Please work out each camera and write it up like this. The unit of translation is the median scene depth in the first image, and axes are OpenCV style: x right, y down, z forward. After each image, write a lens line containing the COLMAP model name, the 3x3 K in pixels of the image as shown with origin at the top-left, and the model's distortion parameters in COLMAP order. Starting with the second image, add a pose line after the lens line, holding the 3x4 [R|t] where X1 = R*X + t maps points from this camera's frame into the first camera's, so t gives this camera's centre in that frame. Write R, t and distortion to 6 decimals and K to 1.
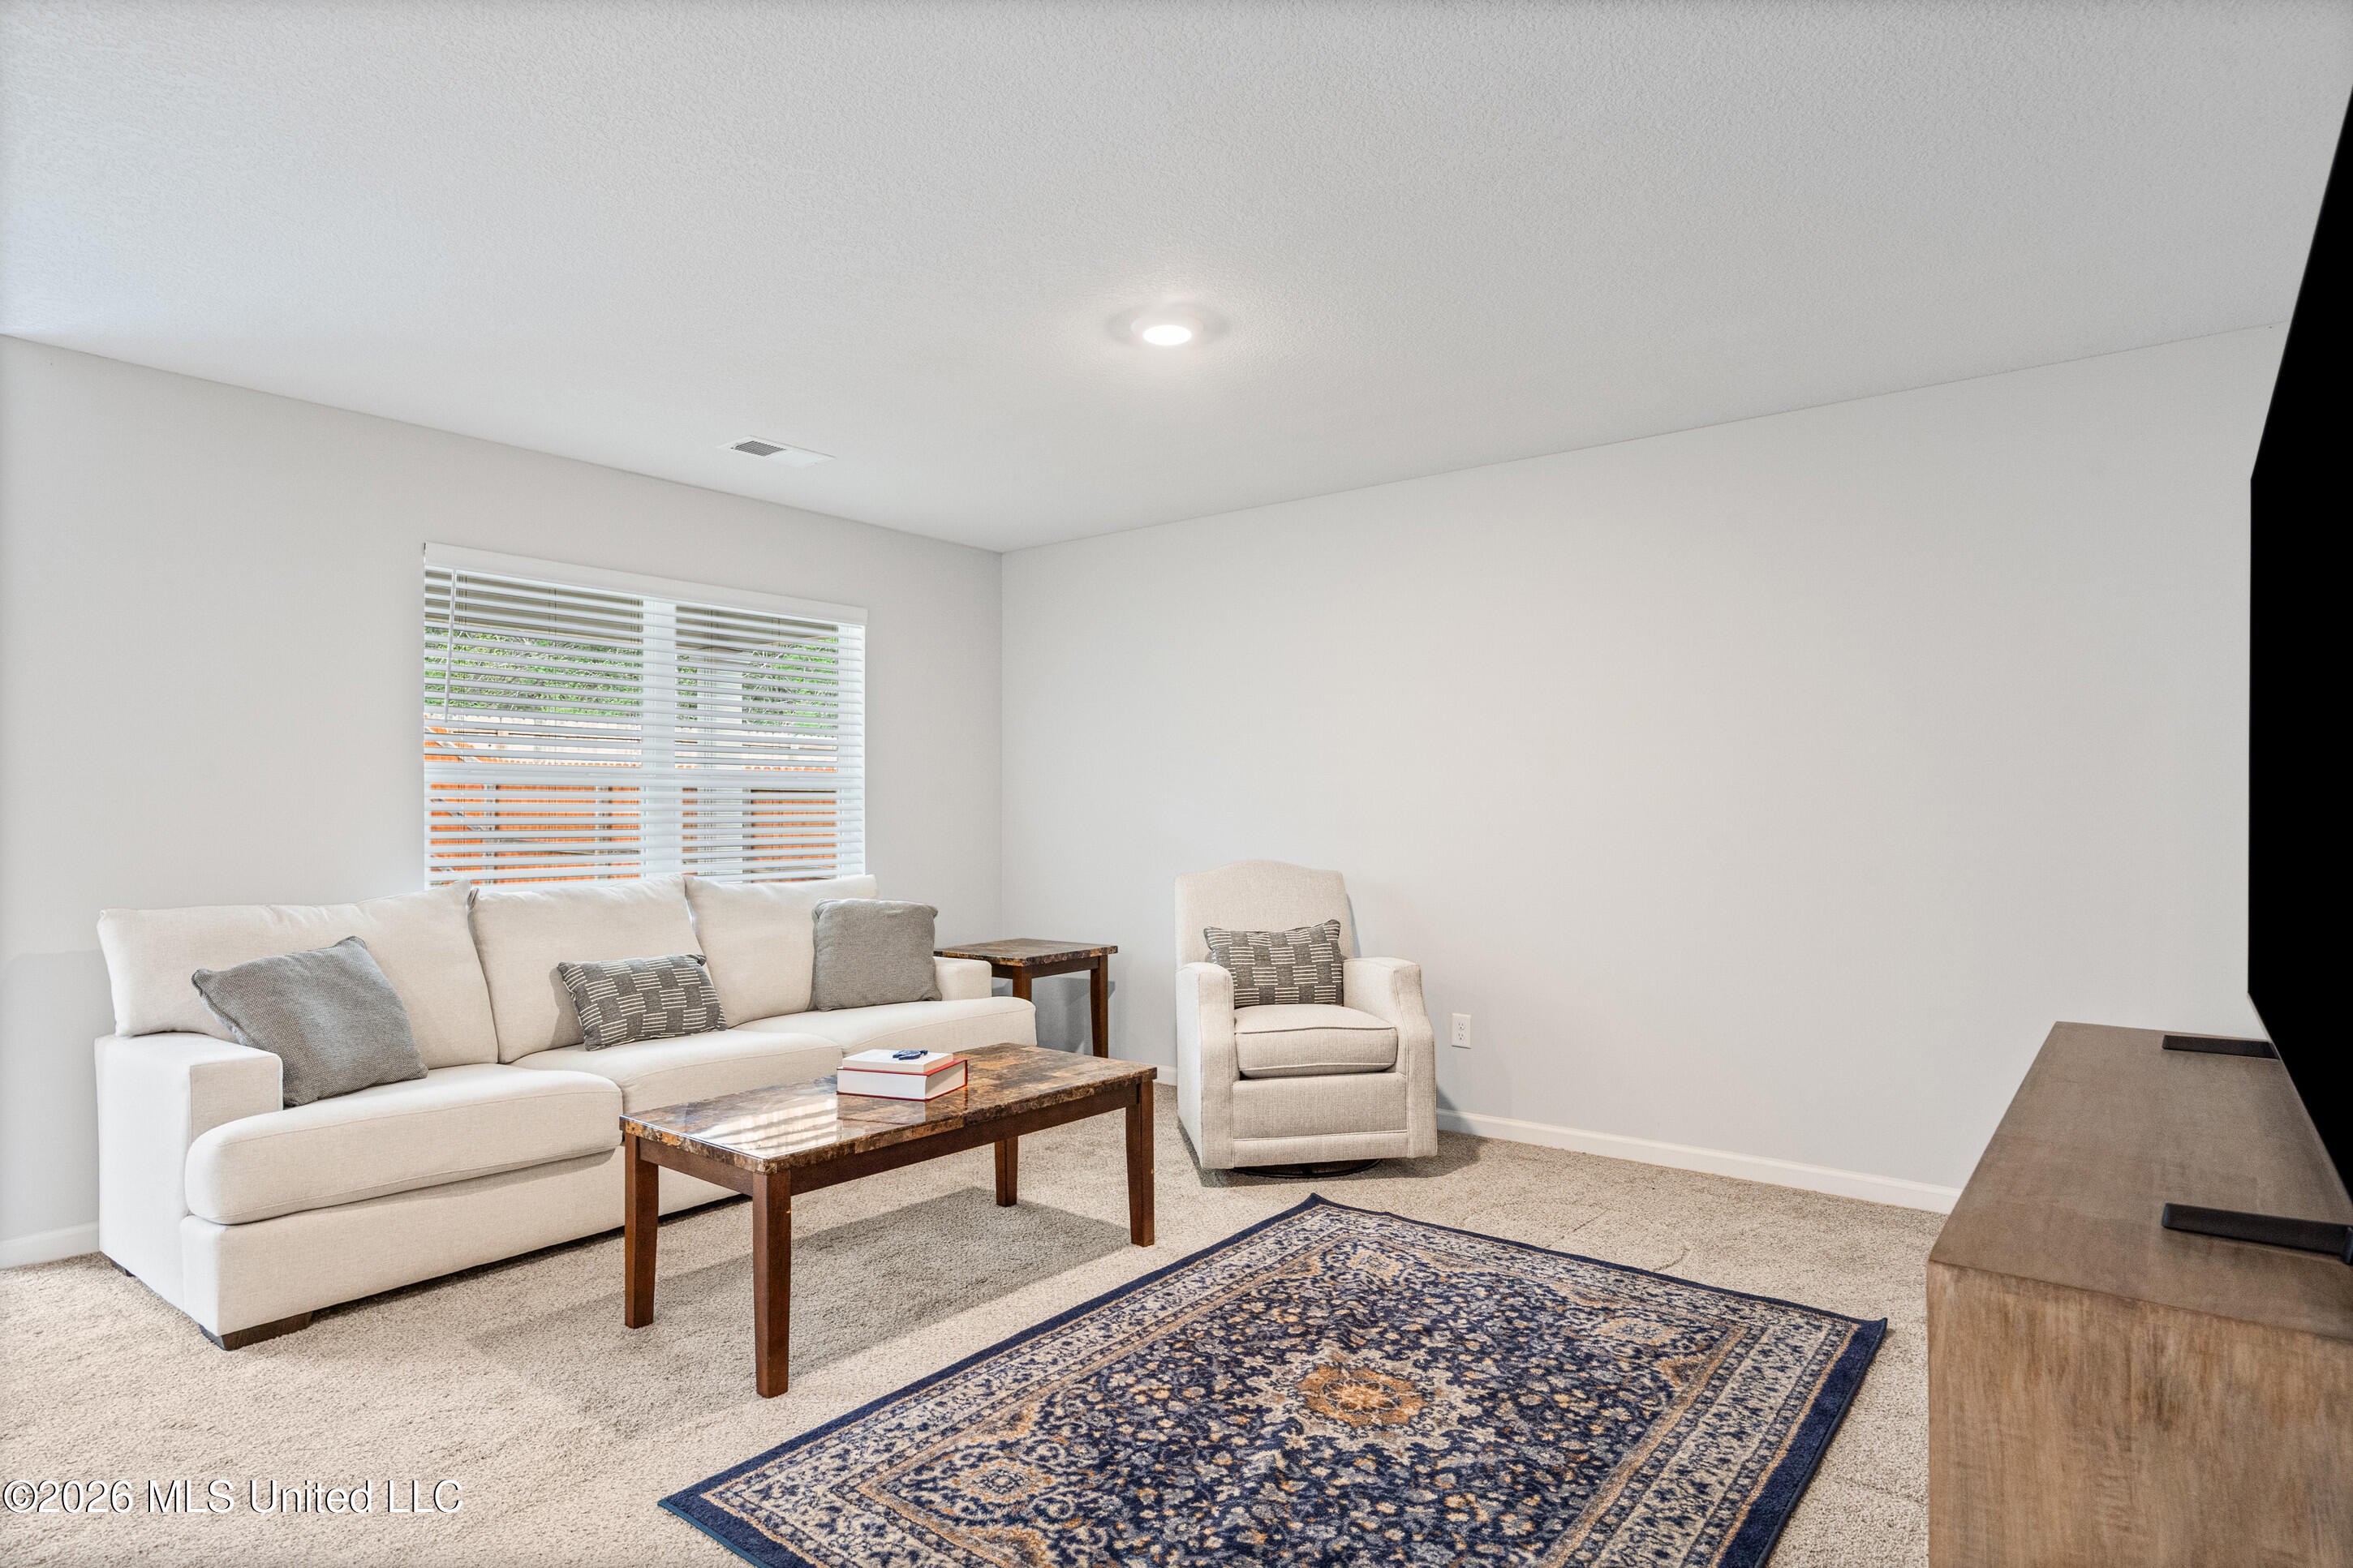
lens RADIAL K [[1257.2, 0, 1168.4], [0, 1257.2, 797.7], [0, 0, 1]] dist [-0.000998, 0.000308]
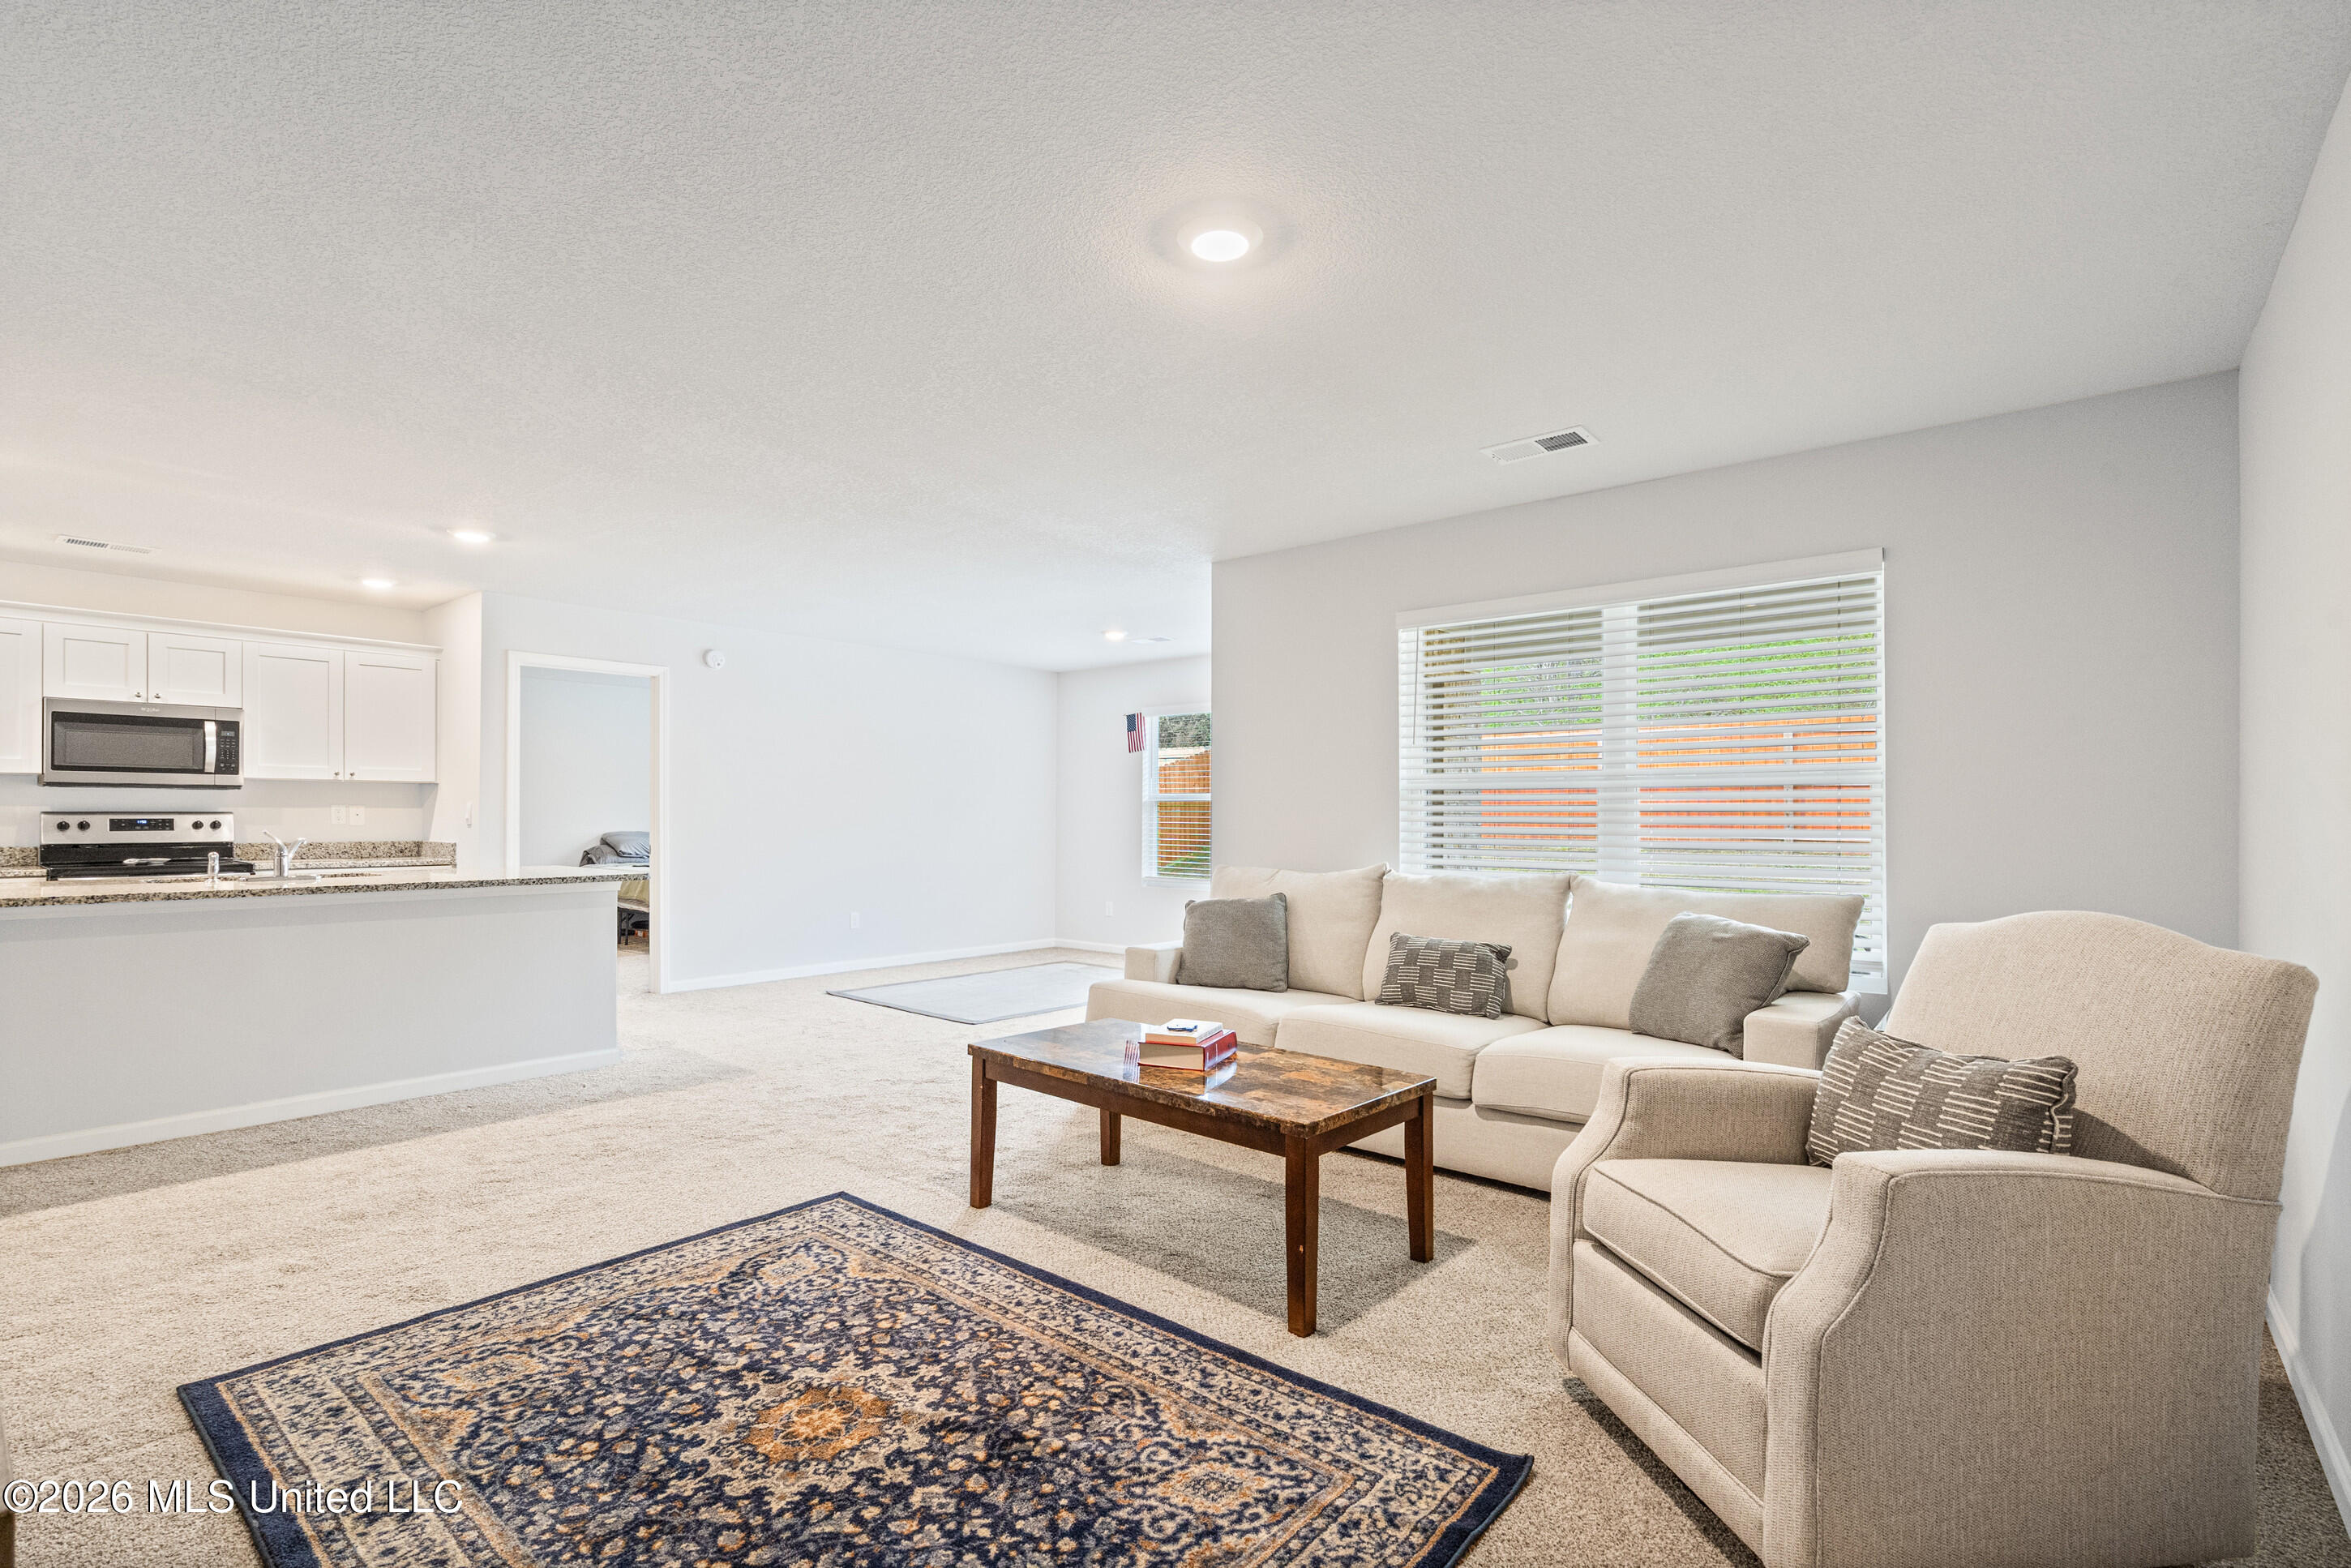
lens RADIAL K [[1086.3, 0, 1164.1], [0, 1086.3, 798.7], [0, 0, 1]] dist [0.000213, -0.000357]
pose [[-0.049660, -0.016388, -0.998632, 0.866899], [0.013536, 0.999763, -0.017079, 0.019345], [0.998674, -0.014366, -0.049426, 1.171186]]
